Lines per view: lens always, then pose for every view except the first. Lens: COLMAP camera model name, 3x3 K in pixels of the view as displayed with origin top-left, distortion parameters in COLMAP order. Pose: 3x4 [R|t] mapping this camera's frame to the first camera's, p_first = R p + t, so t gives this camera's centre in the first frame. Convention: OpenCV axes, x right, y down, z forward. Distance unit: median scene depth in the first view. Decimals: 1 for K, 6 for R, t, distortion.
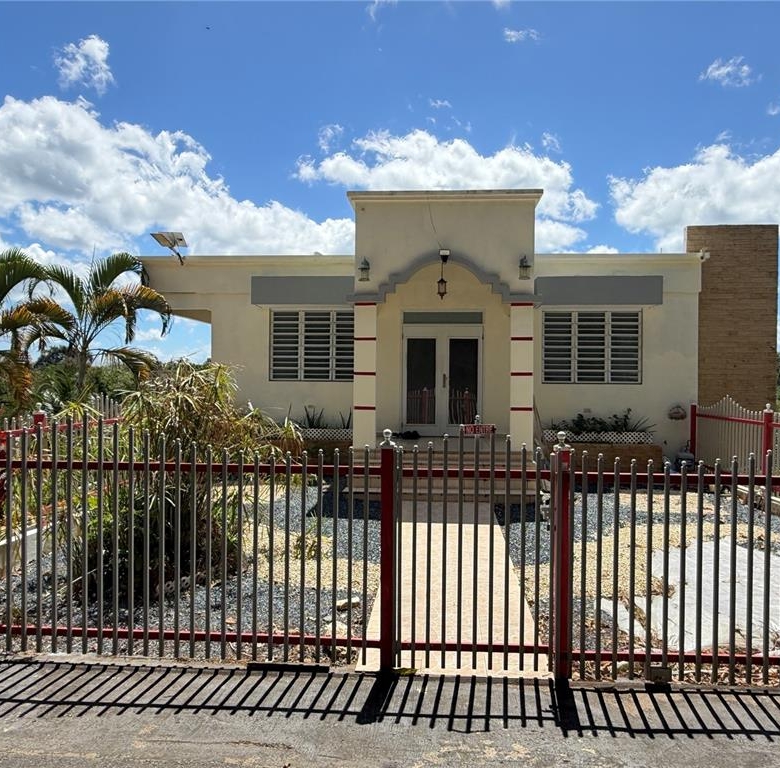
lens RADIAL K [[641.1, 0, 359.3], [0, 641.1, 383.8], [0, 0, 1]] dist [-0.021213, 0.004600]
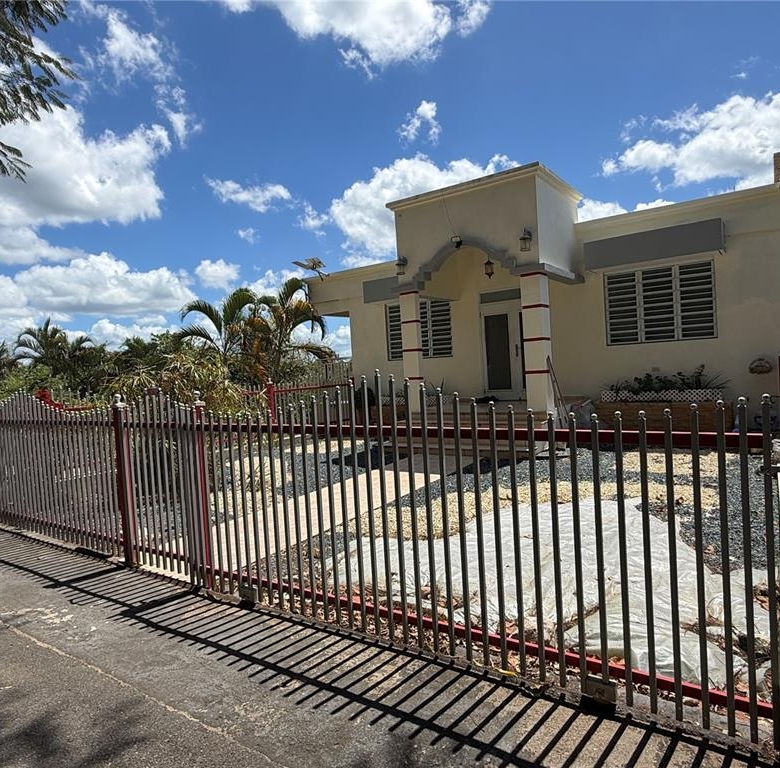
lens RADIAL K [[516.1, 0, 381.1], [0, 516.1, 385.7], [0, 0, 1]] dist [0.004816, -0.001334]
pose [[0.866988, -0.043419, -0.496434, 0.395116], [0.064502, 0.997594, 0.025398, 0.019675], [0.494137, -0.054041, 0.867703, 0.100790]]
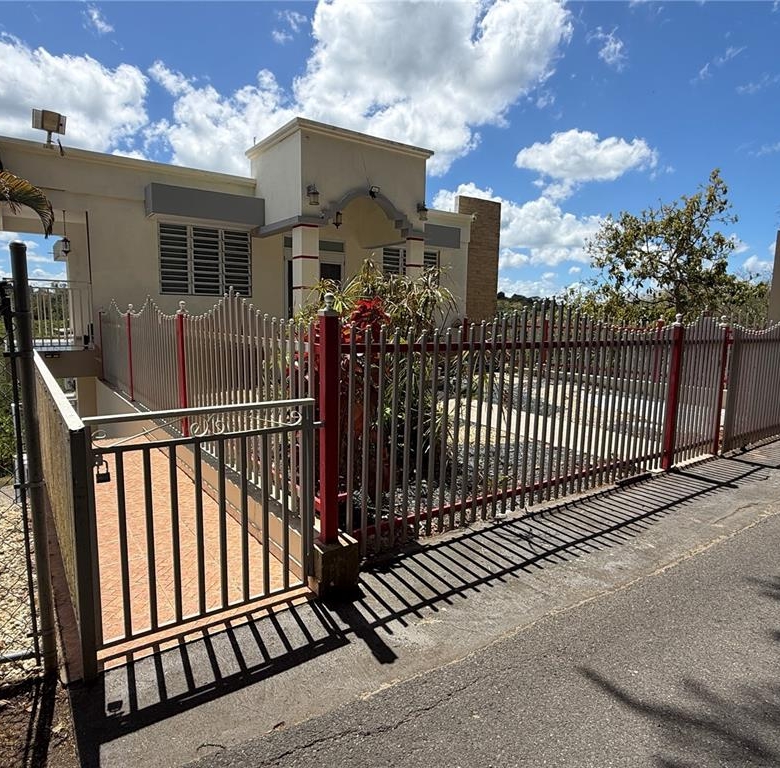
lens RADIAL K [[516.1, 0, 381.1], [0, 516.1, 385.7], [0, 0, 1]] dist [0.004816, -0.001334]
pose [[0.770950, -0.084373, 0.631283, -0.473925], [-0.012468, 0.988997, 0.147410, 0.016999], [-0.636774, -0.121516, 0.761415, 0.167593]]
